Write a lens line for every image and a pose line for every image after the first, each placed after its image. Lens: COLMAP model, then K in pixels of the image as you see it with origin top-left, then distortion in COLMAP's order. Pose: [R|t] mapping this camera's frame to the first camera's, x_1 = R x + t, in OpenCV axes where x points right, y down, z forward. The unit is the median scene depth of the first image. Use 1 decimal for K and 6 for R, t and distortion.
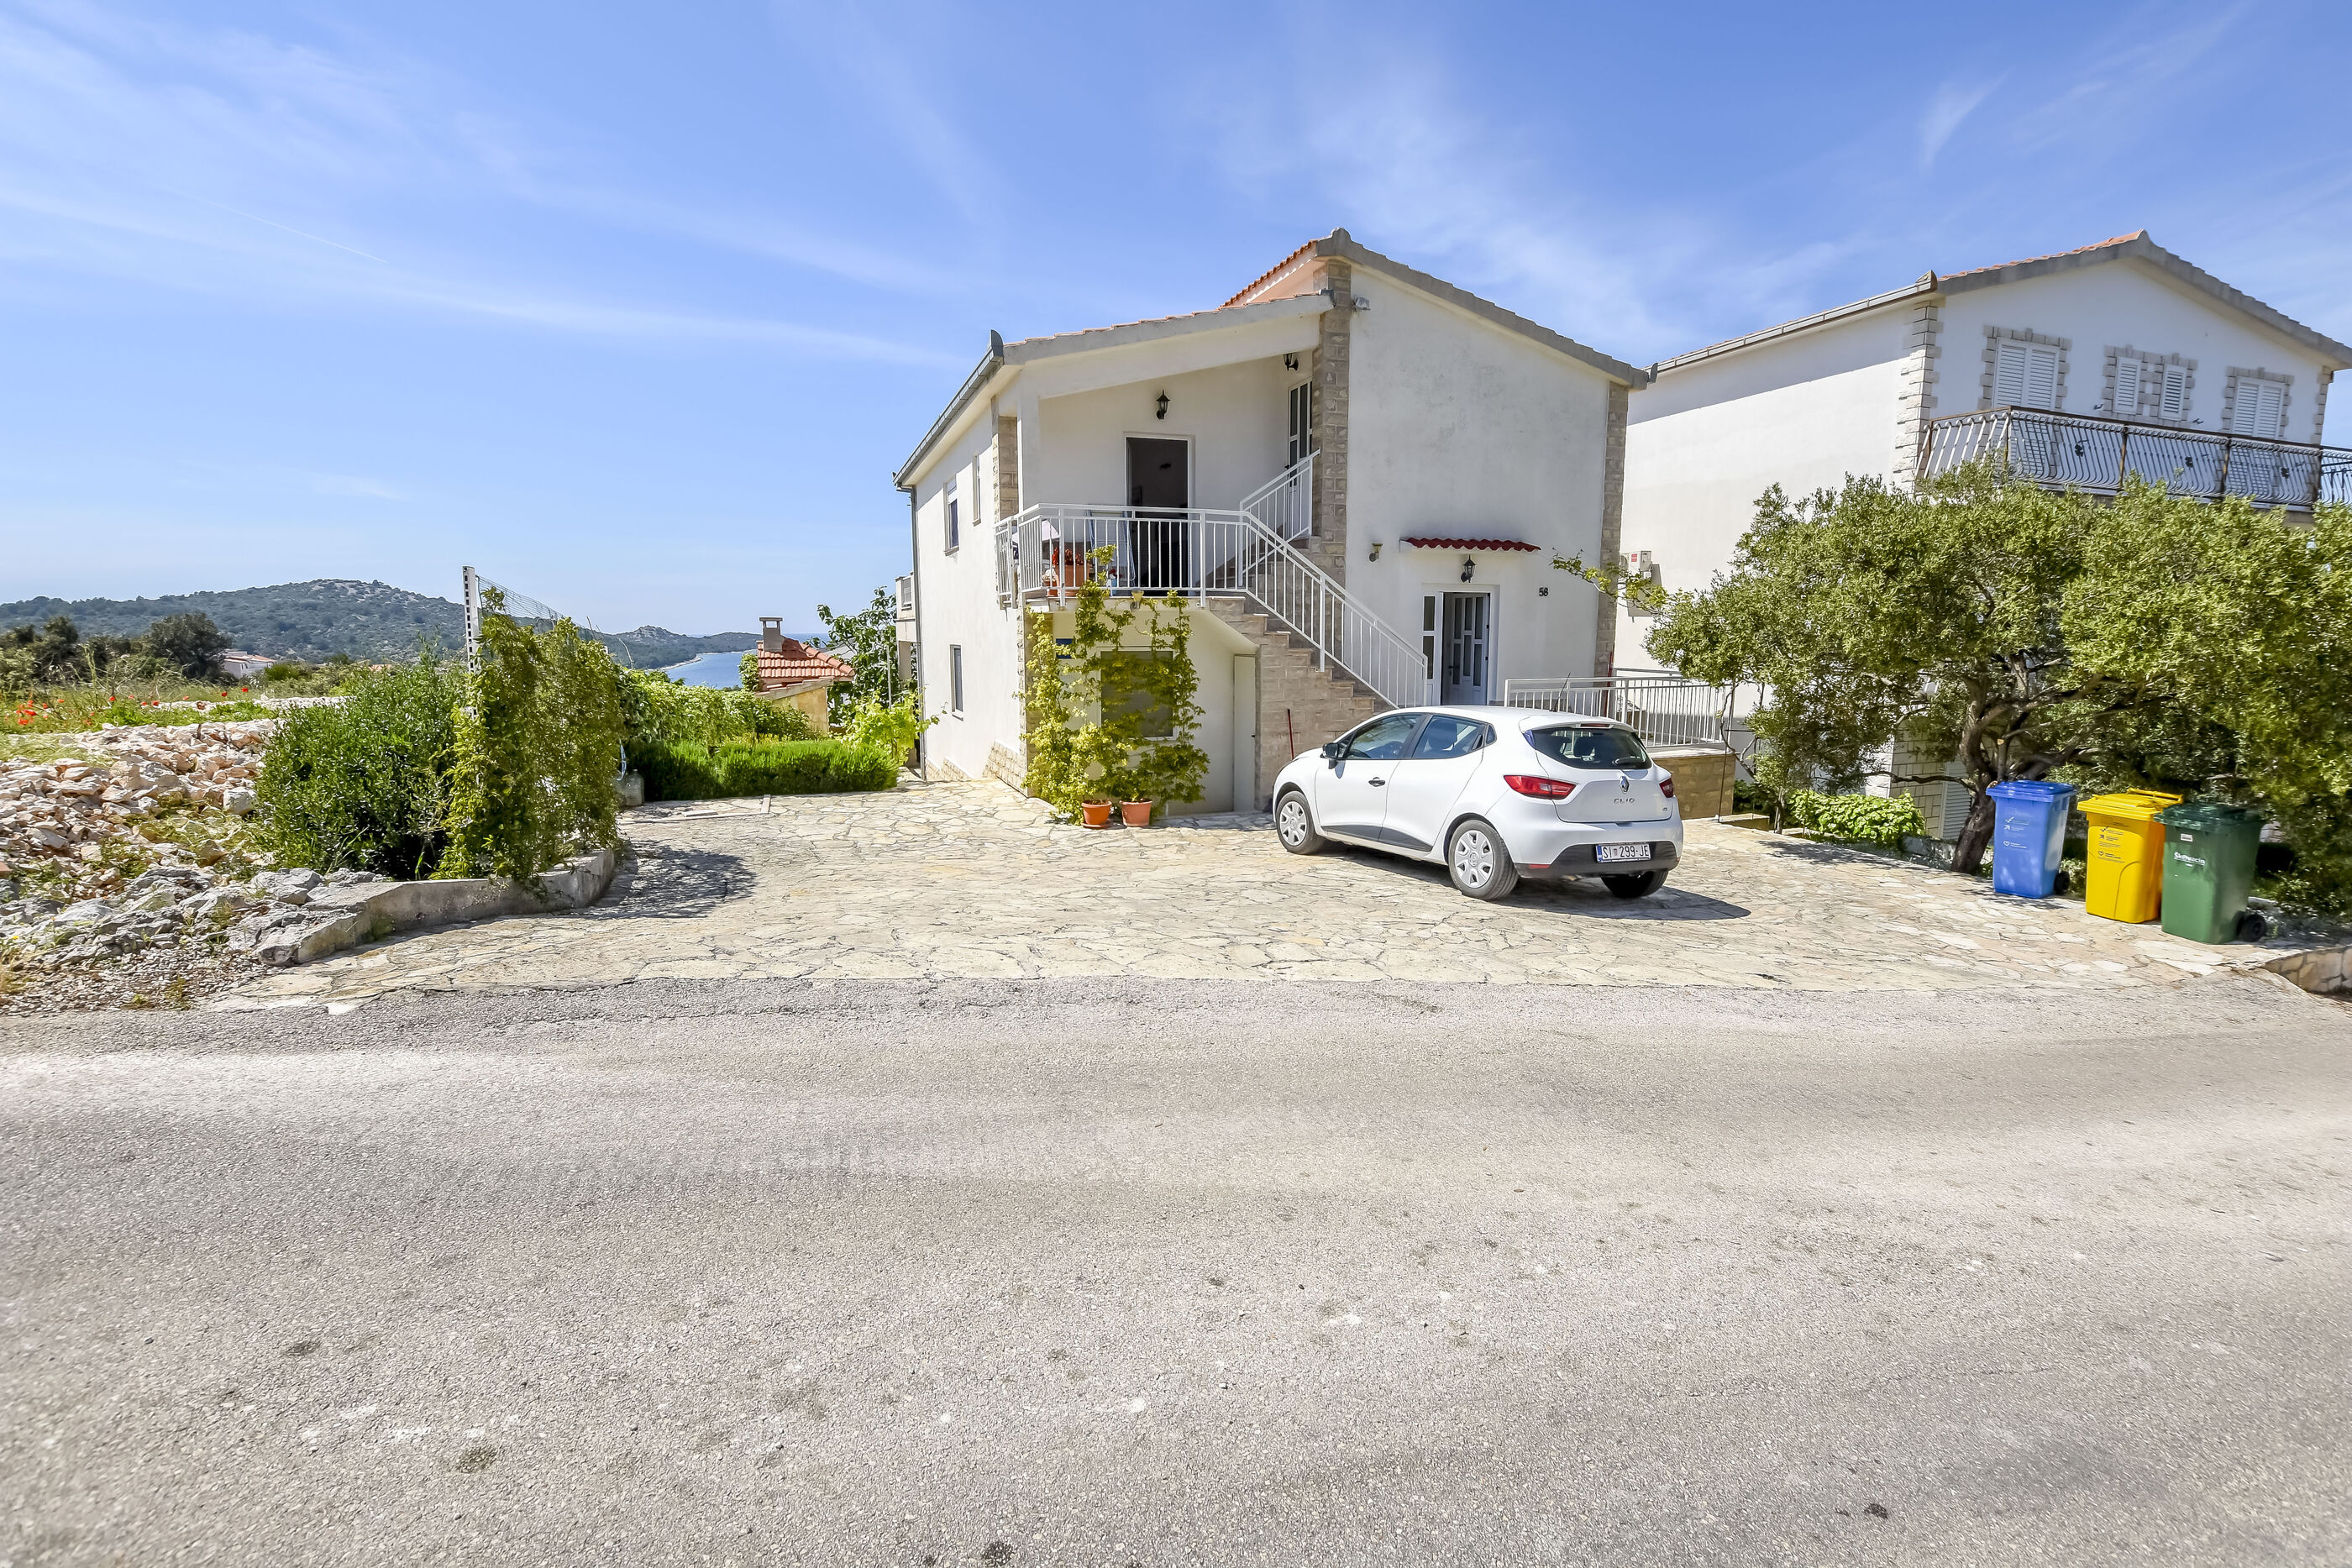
lens RADIAL K [[1074.3, 0, 1175.2], [0, 1074.3, 730.7], [0, 0, 1]] dist [-0.023993, 0.001272]
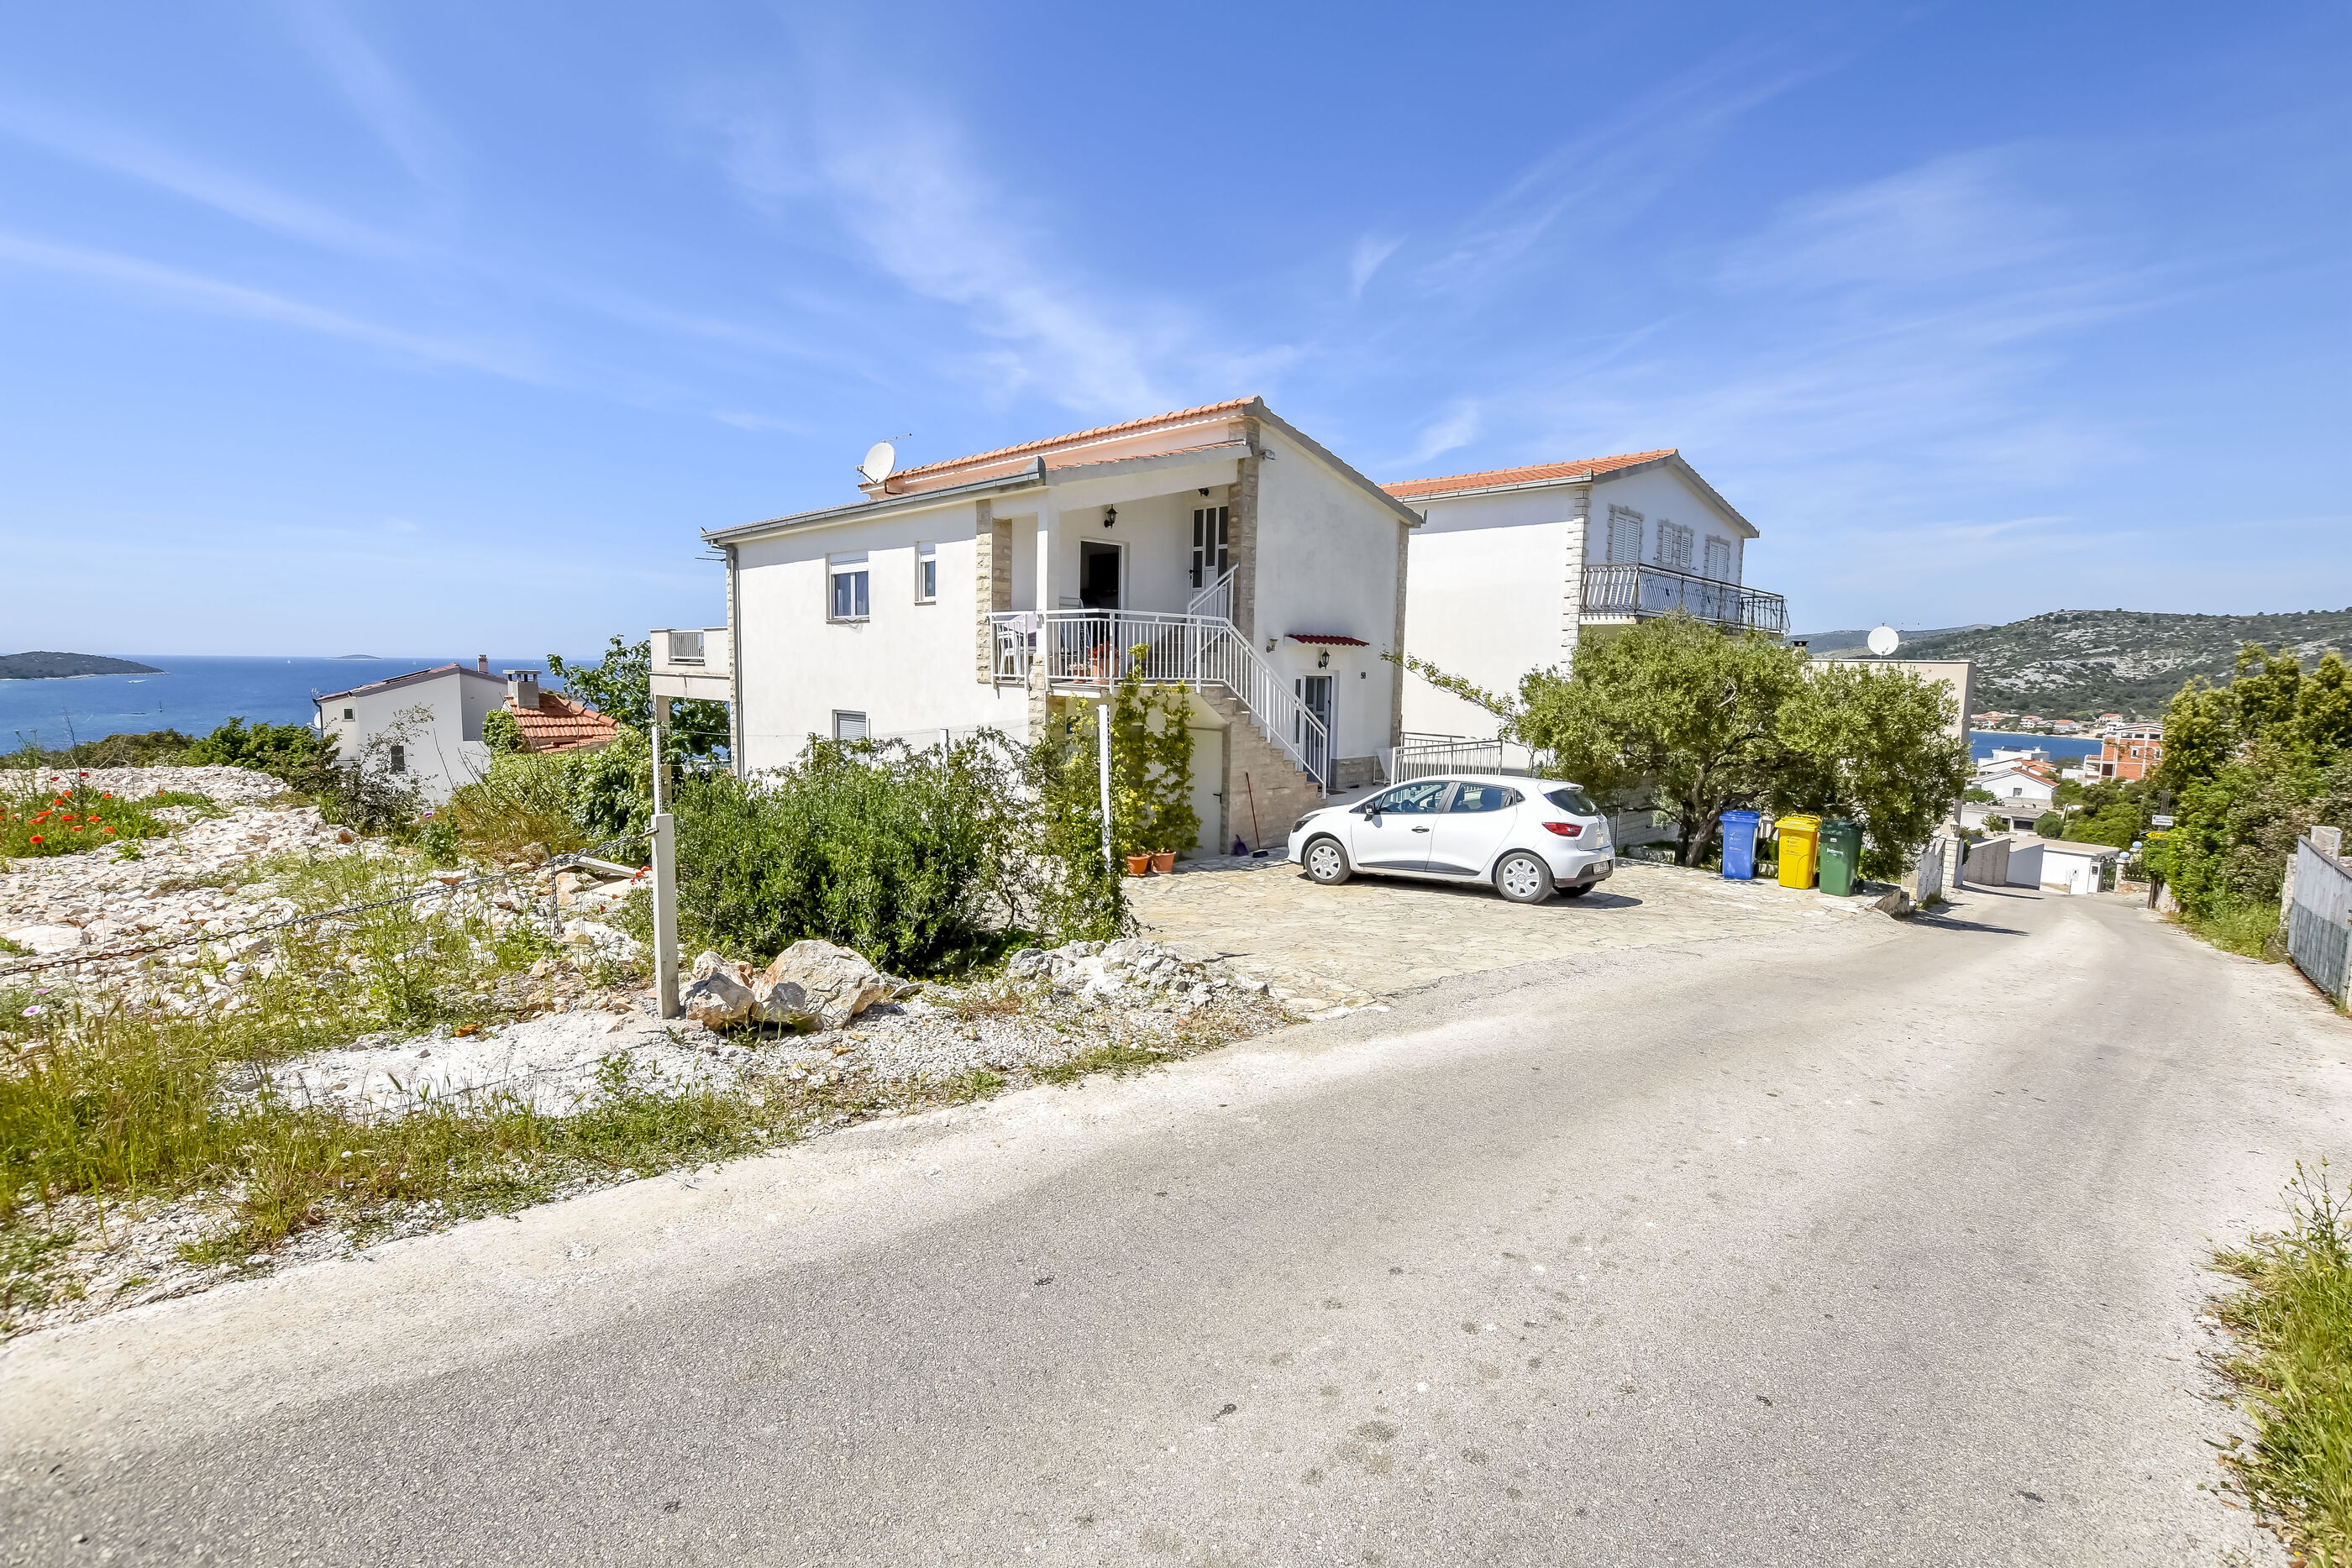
lens RADIAL K [[1082.2, 0, 1177.5], [0, 1082.2, 695.9], [0, 0, 1]] dist [-0.030339, 0.000615]
pose [[0.901054, 0.007861, 0.433636, -0.481092], [0.020084, 0.998007, -0.059825, -0.032973], [-0.433242, 0.062615, 0.899100, -0.102713]]
